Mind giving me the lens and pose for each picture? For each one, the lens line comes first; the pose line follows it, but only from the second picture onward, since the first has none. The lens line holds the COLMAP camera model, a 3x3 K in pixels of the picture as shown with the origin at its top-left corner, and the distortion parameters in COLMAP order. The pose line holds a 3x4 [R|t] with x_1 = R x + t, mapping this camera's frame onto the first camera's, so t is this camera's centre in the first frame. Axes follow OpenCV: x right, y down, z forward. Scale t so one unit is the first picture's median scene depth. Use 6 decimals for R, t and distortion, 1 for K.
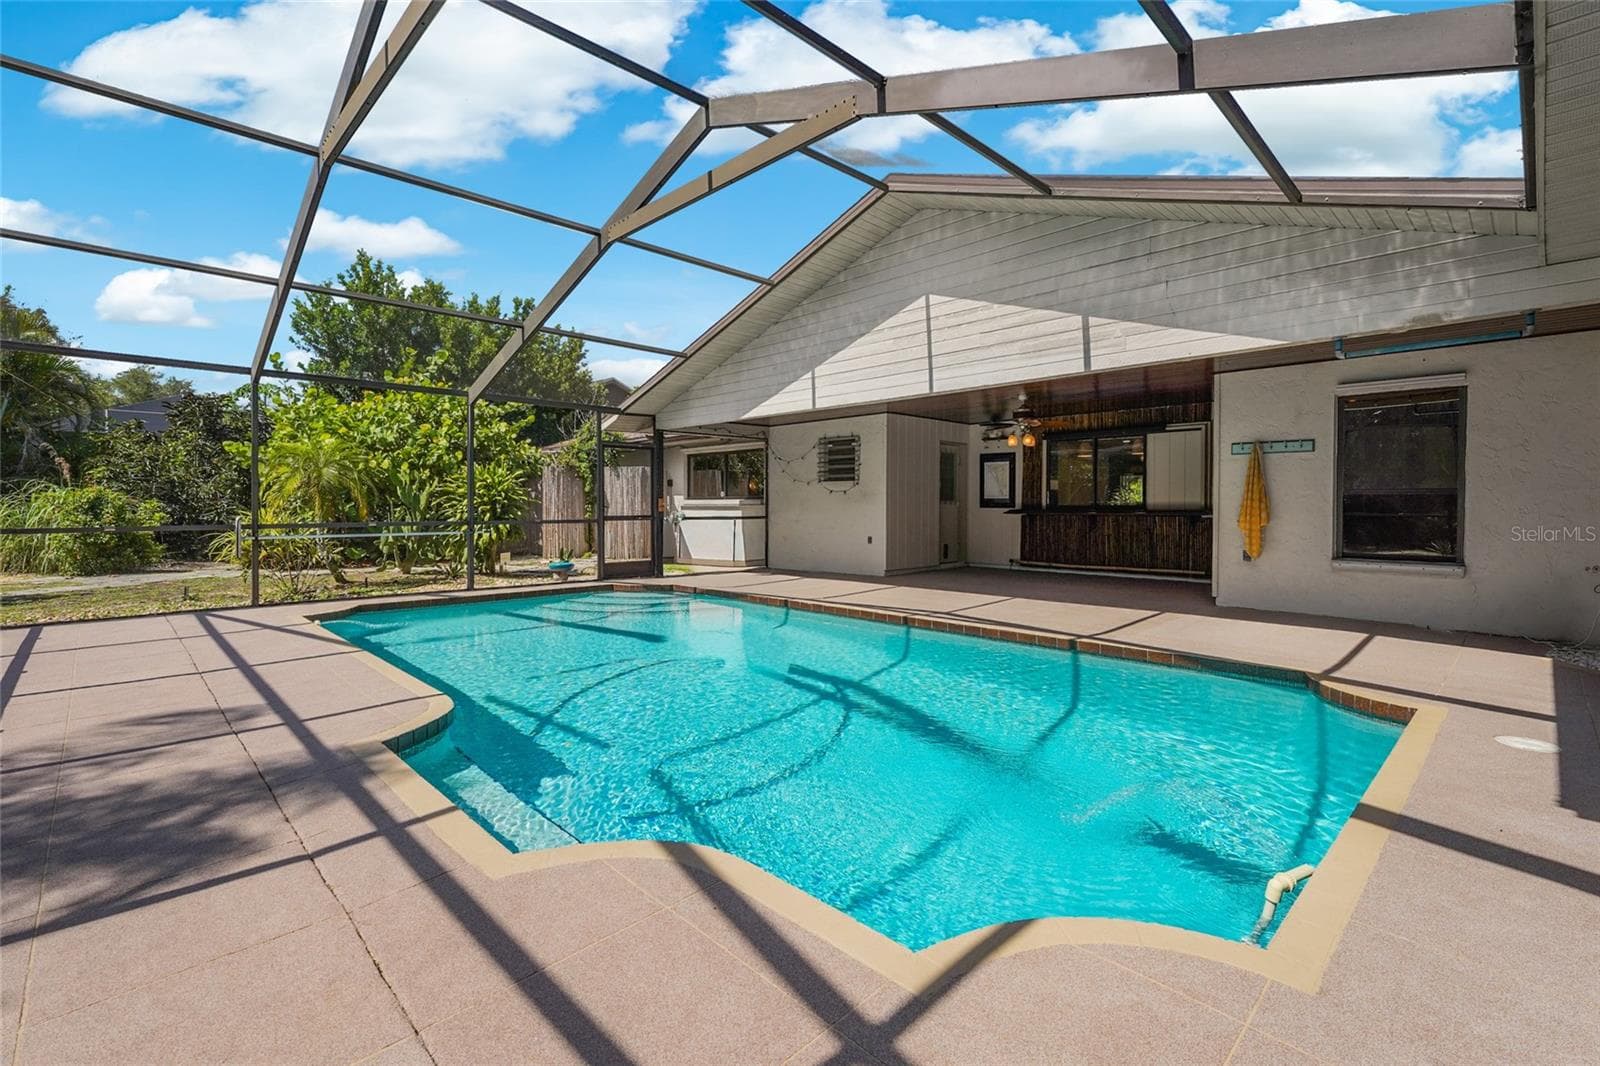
lens RADIAL K [[717.1, 0, 794.3], [0, 717.1, 512.4], [0, 0, 1]] dist [0.001824, 0.000238]
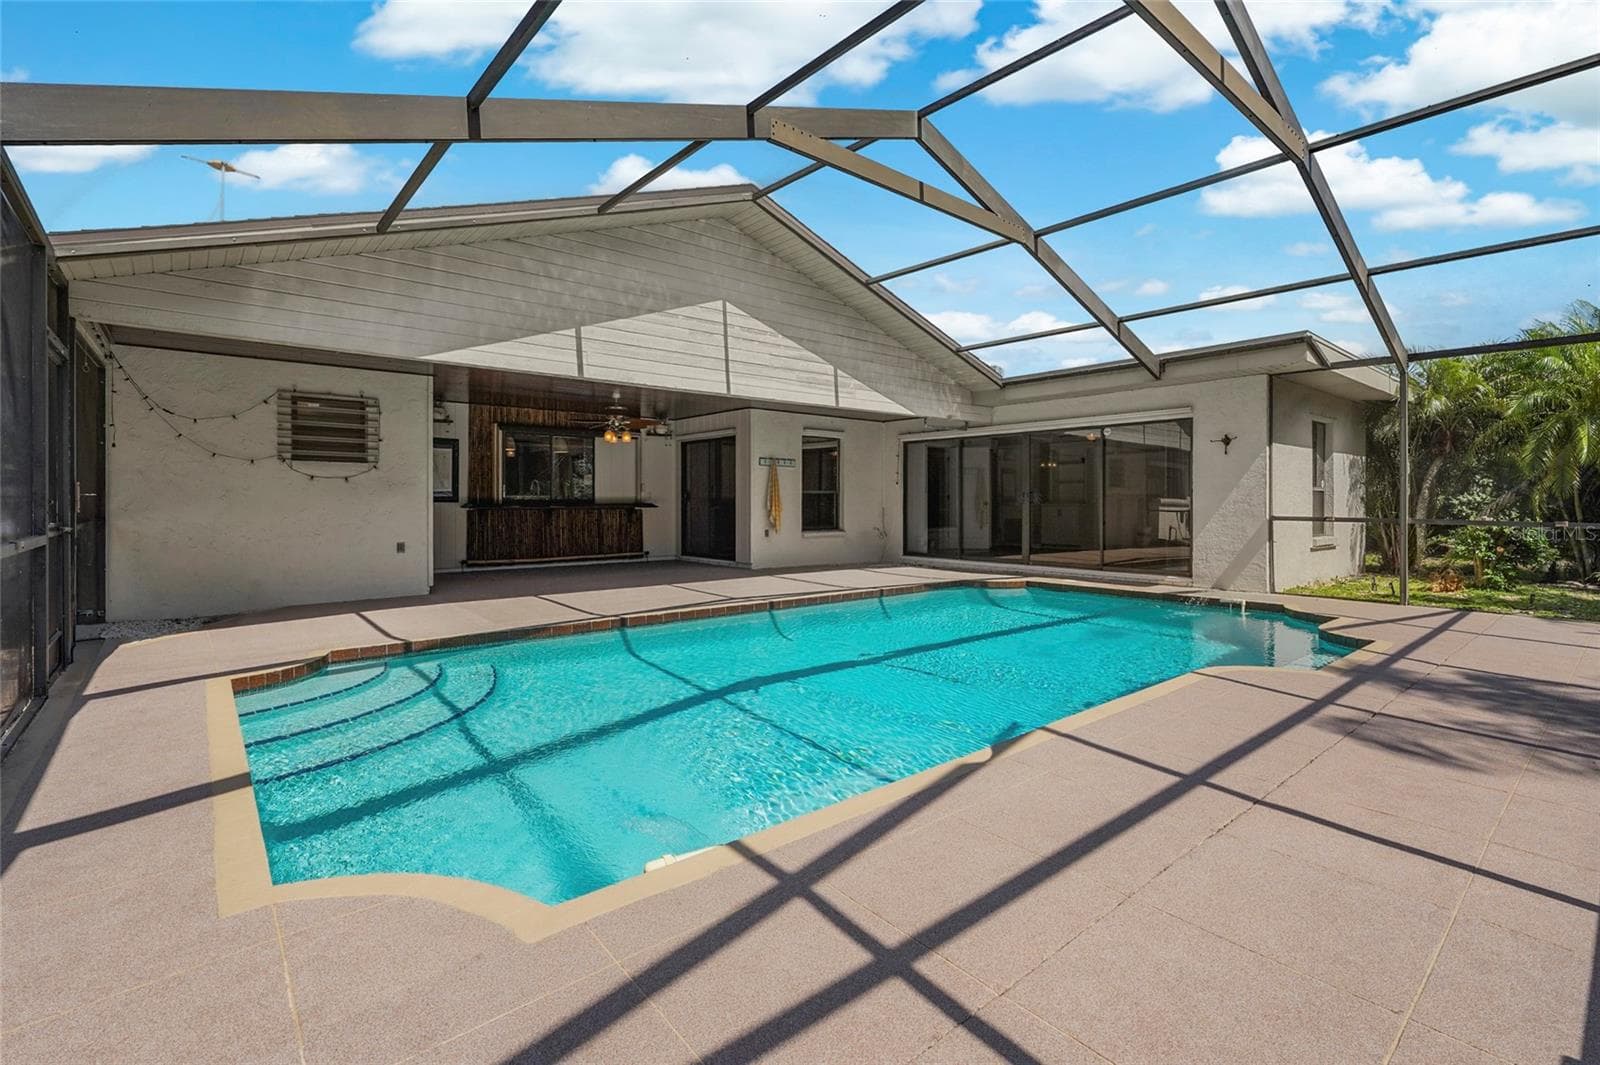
lens RADIAL K [[729.1, 0, 800.0], [0, 729.1, 497.9], [0, 0, 1]] dist [0.000083, -0.000102]
pose [[0.066478, 0.003008, 0.997783, -0.824516], [0.008663, 0.999956, -0.003592, -0.006925], [-0.997750, 0.008882, 0.066449, 0.766409]]
